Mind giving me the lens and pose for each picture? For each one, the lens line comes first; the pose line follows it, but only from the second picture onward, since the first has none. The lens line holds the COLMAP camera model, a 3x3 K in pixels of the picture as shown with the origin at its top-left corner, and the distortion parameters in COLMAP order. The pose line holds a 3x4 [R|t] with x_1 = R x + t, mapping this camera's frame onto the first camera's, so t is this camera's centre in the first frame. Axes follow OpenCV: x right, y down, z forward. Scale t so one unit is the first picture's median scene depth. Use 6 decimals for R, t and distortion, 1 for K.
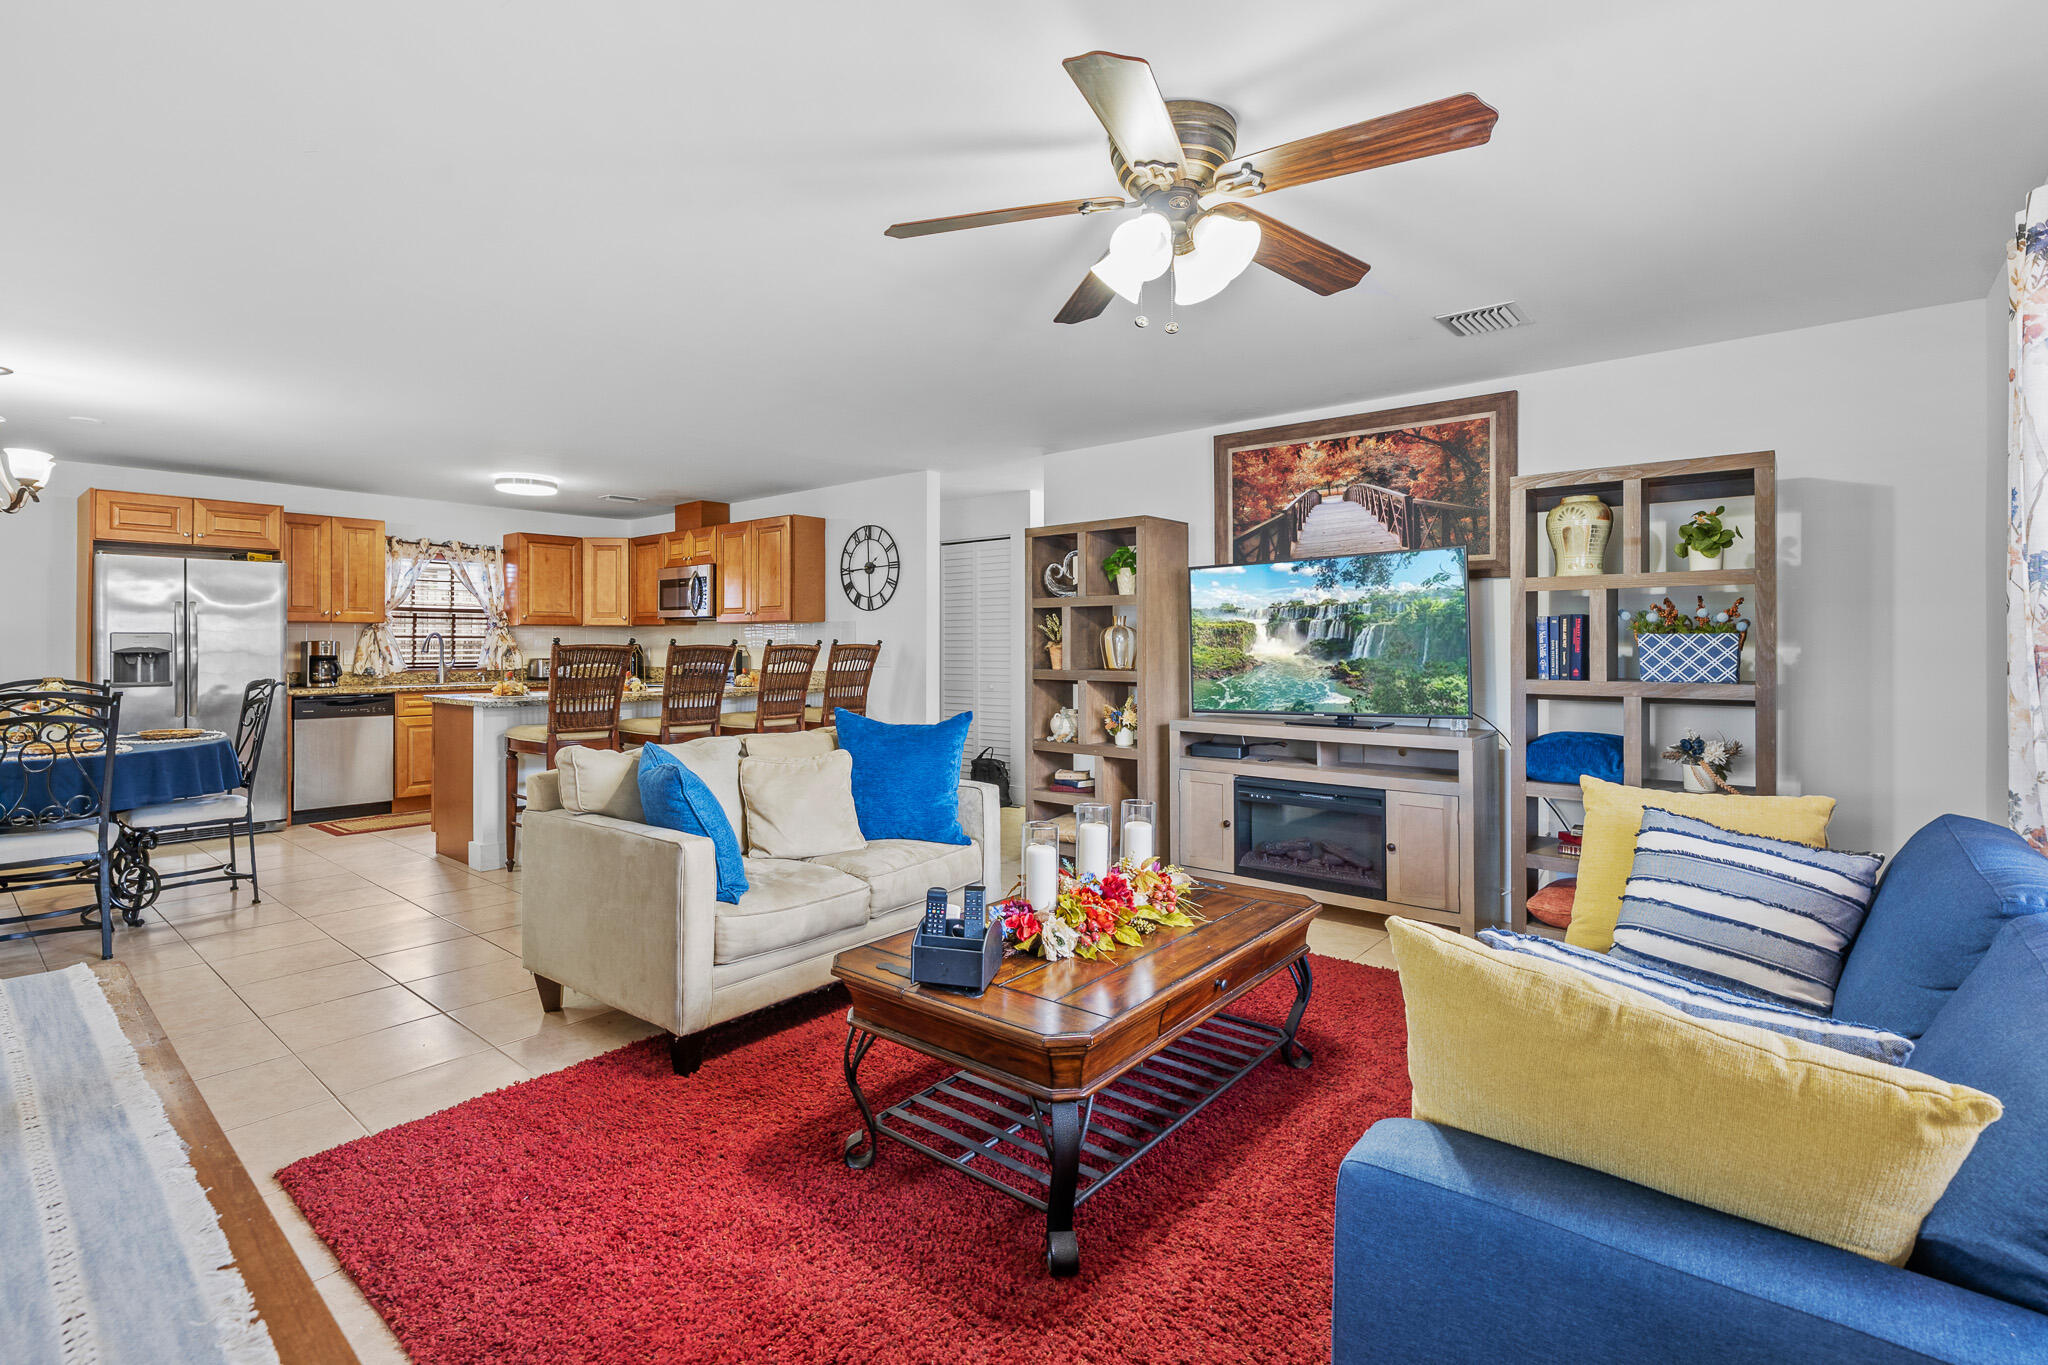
lens RADIAL K [[913.1, 0, 943.2], [0, 913.1, 635.3], [0, 0, 1]] dist [-0.000337, 0.000122]
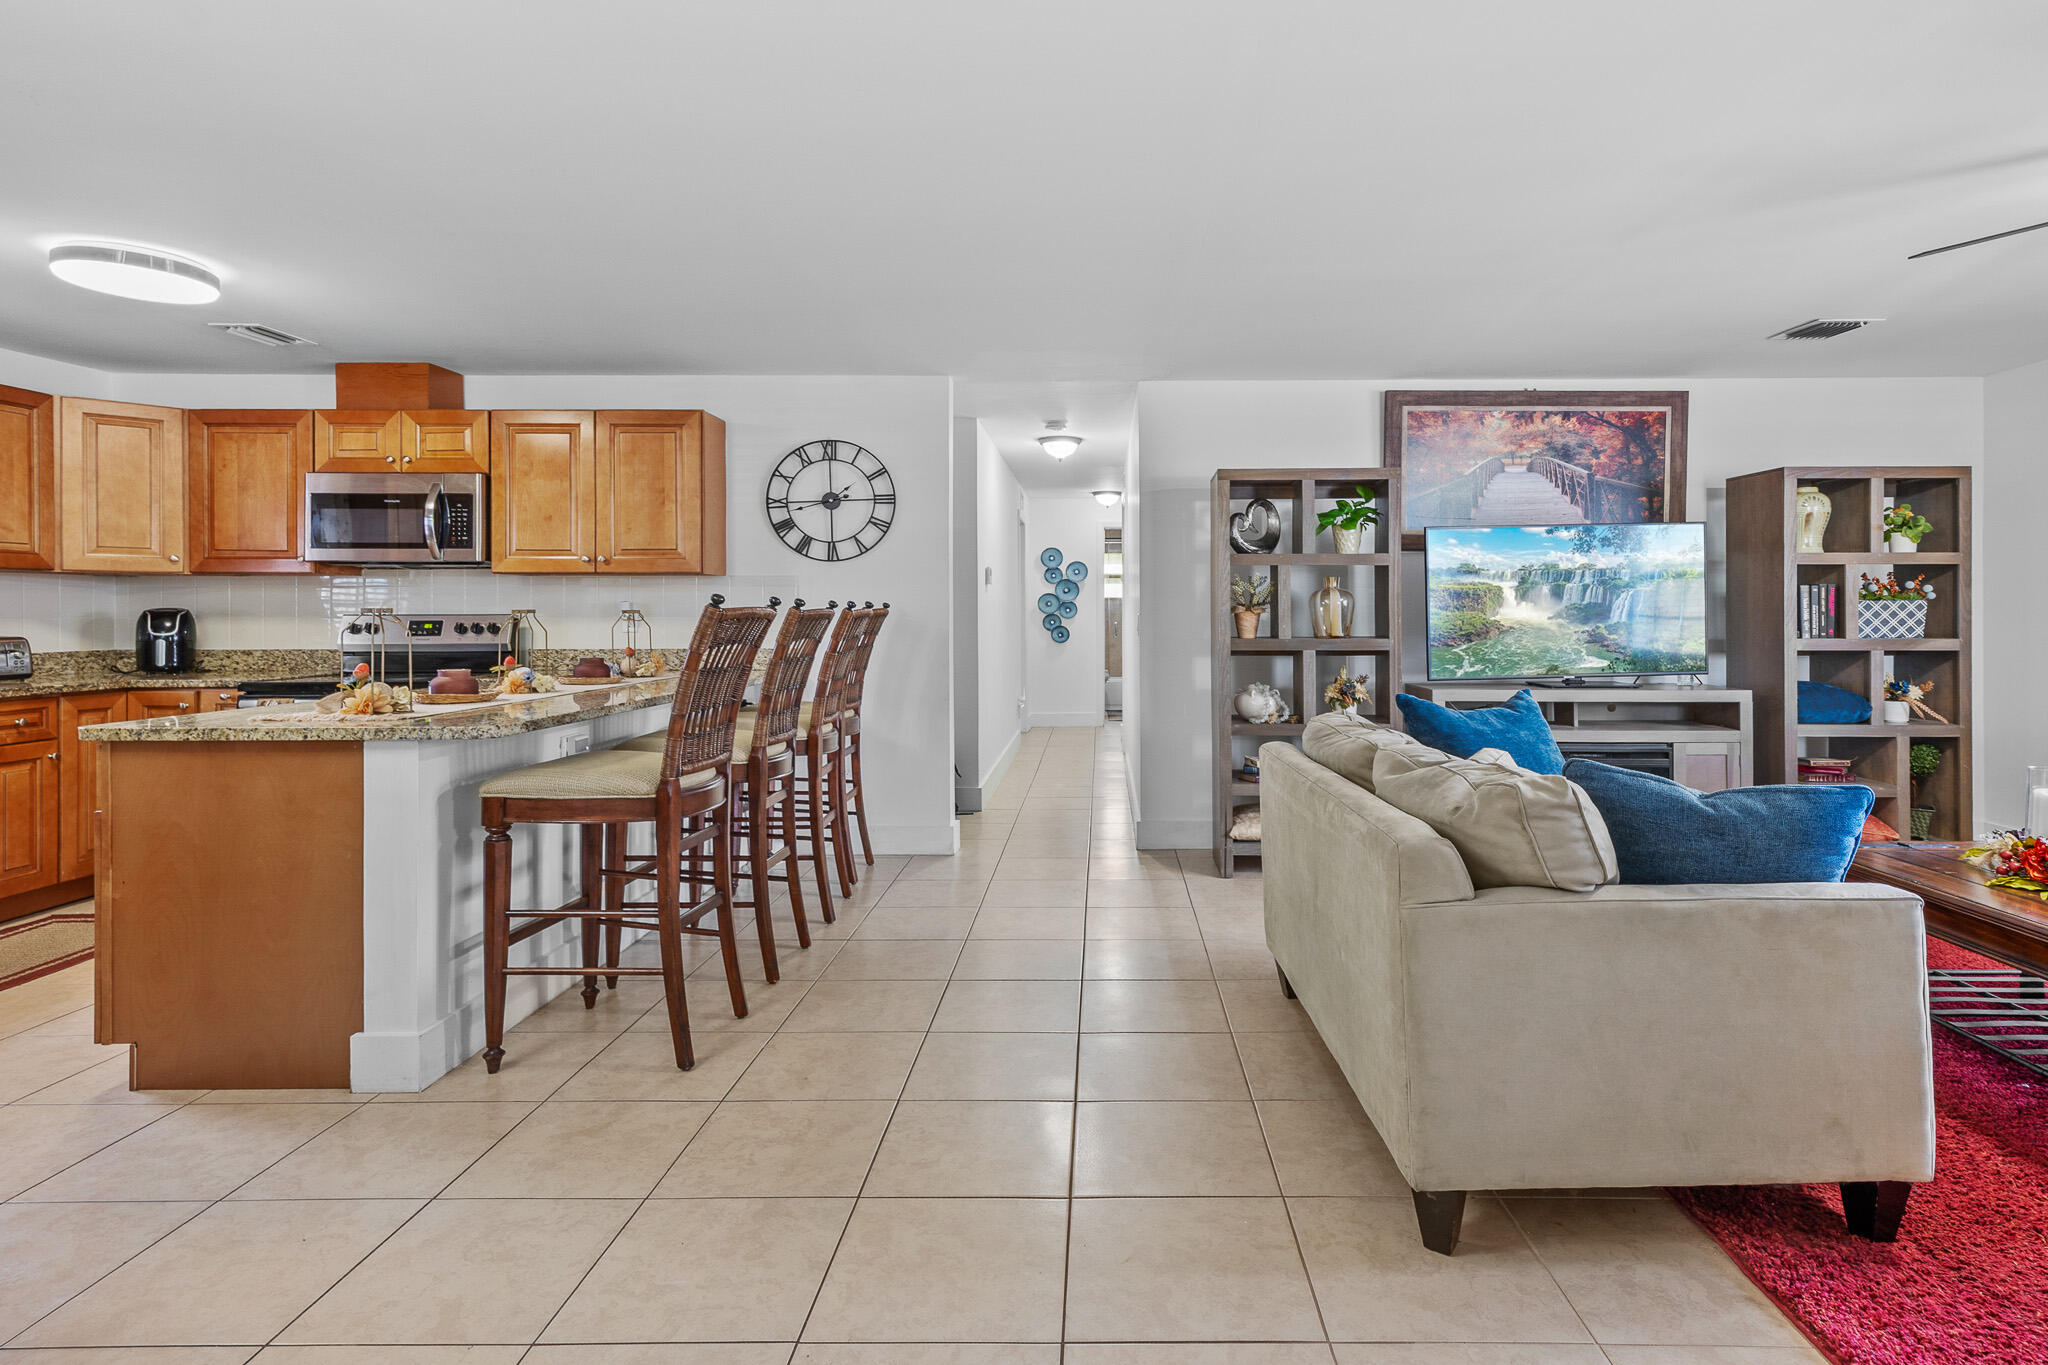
lens RADIAL K [[965.6, 0, 1051.7], [0, 965.6, 607.9], [0, 0, 1]] dist [0.007352, 0.000959]
pose [[0.760094, 0.005378, 0.649791, -0.696101], [-0.007063, 0.999975, -0.000014, 0.012093], [-0.649775, -0.004579, 0.760113, 0.517148]]
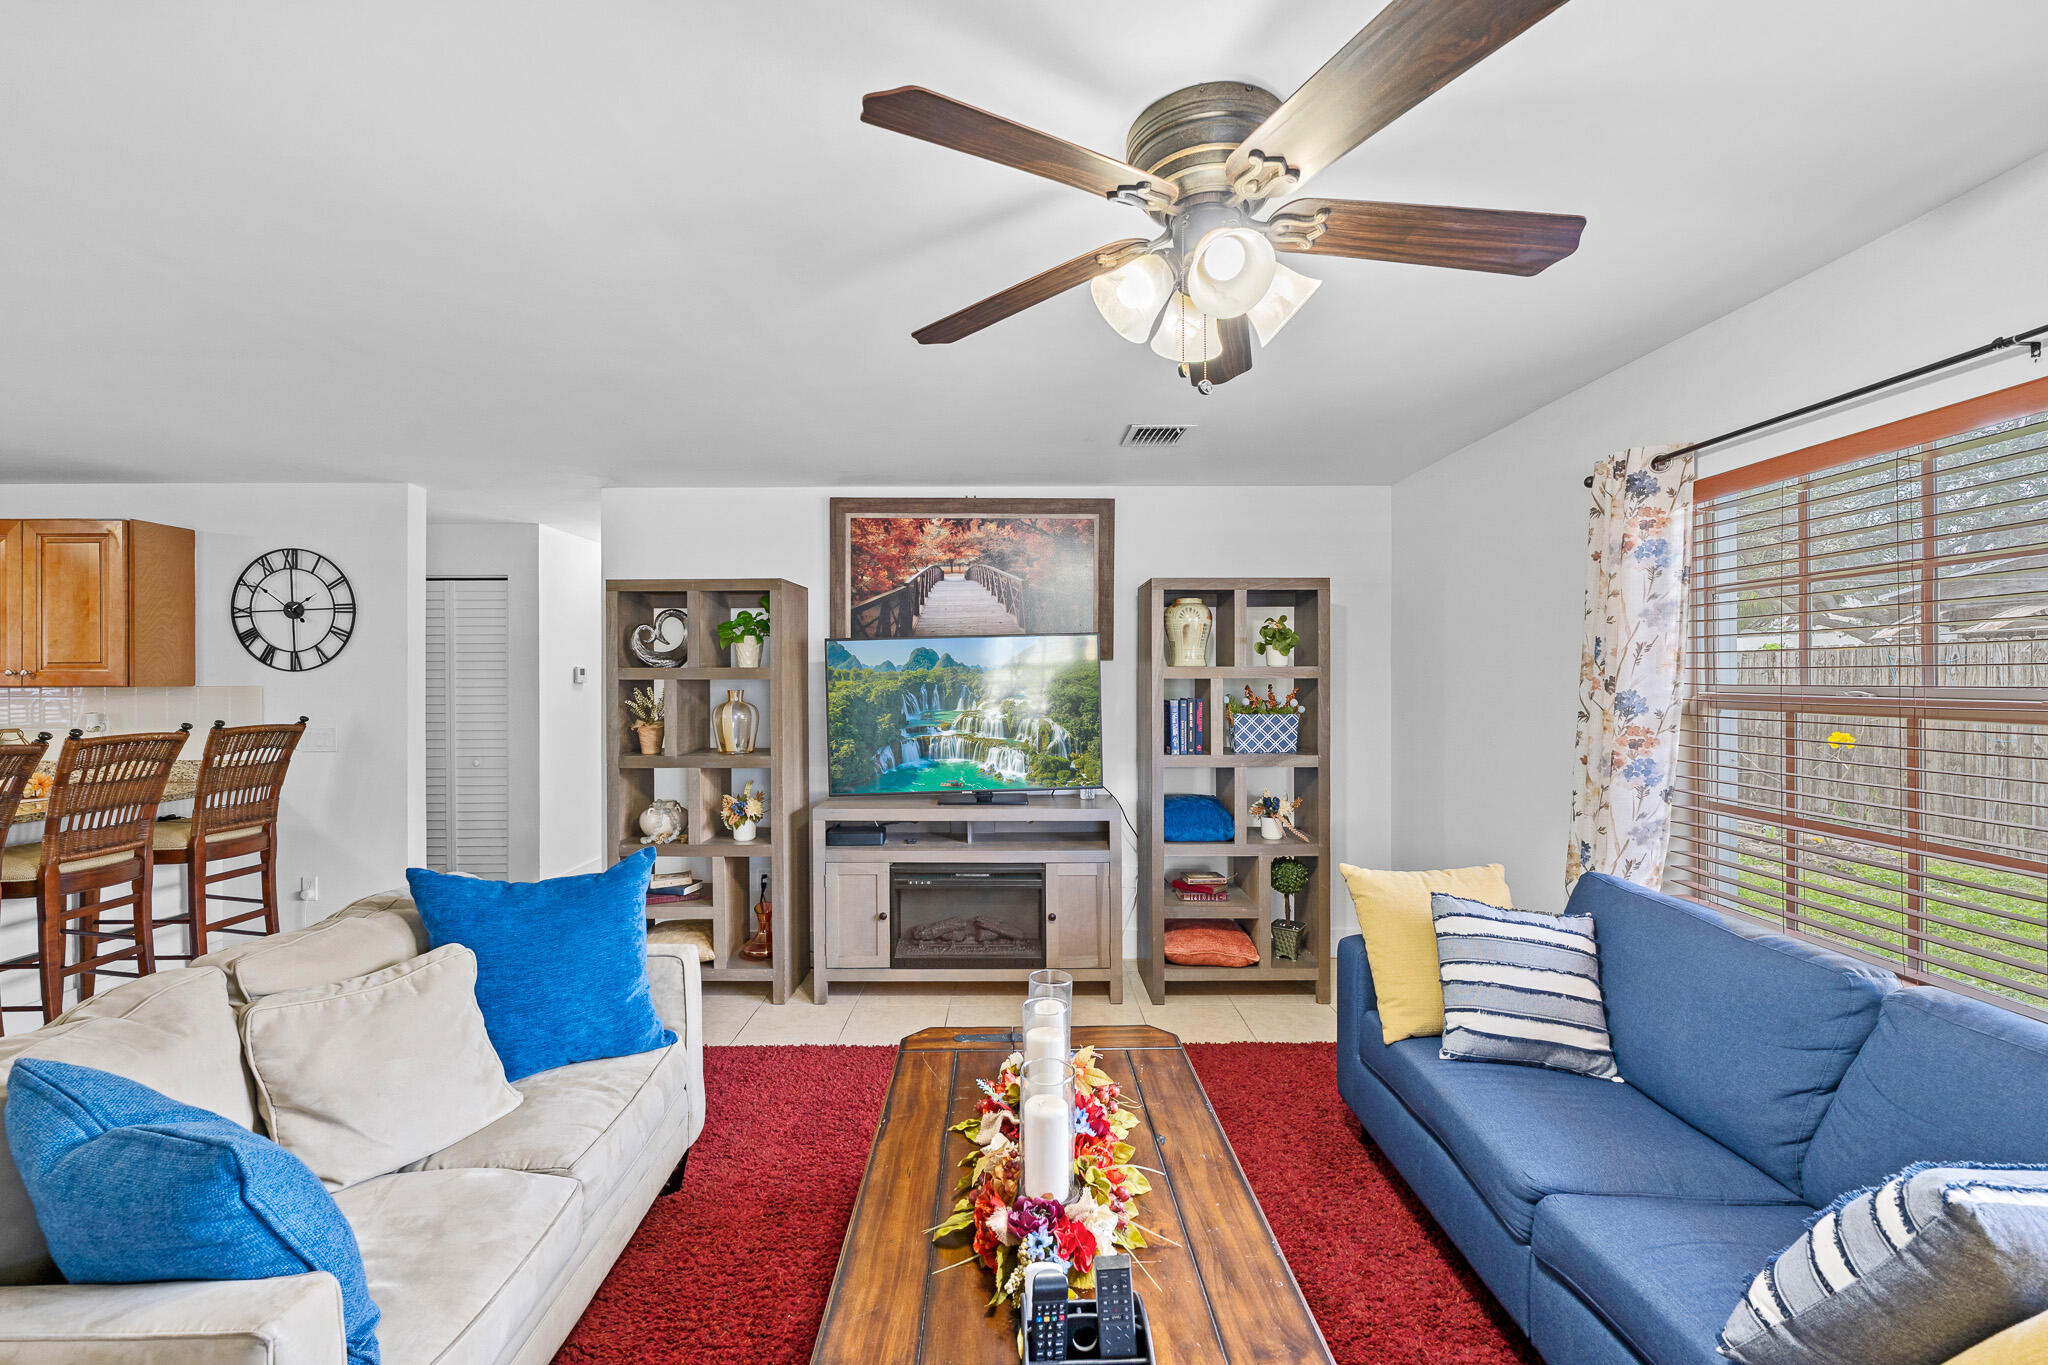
lens RADIAL K [[830.6, 0, 989.0], [0, 830.6, 667.0], [0, 0, 1]] dist [-0.001734, -0.000063]
pose [[0.745413, -0.000242, 0.666603, -0.171461], [0.000412, 1.000000, -0.000097, -0.048160], [-0.666603, 0.000347, 0.745413, 0.281875]]
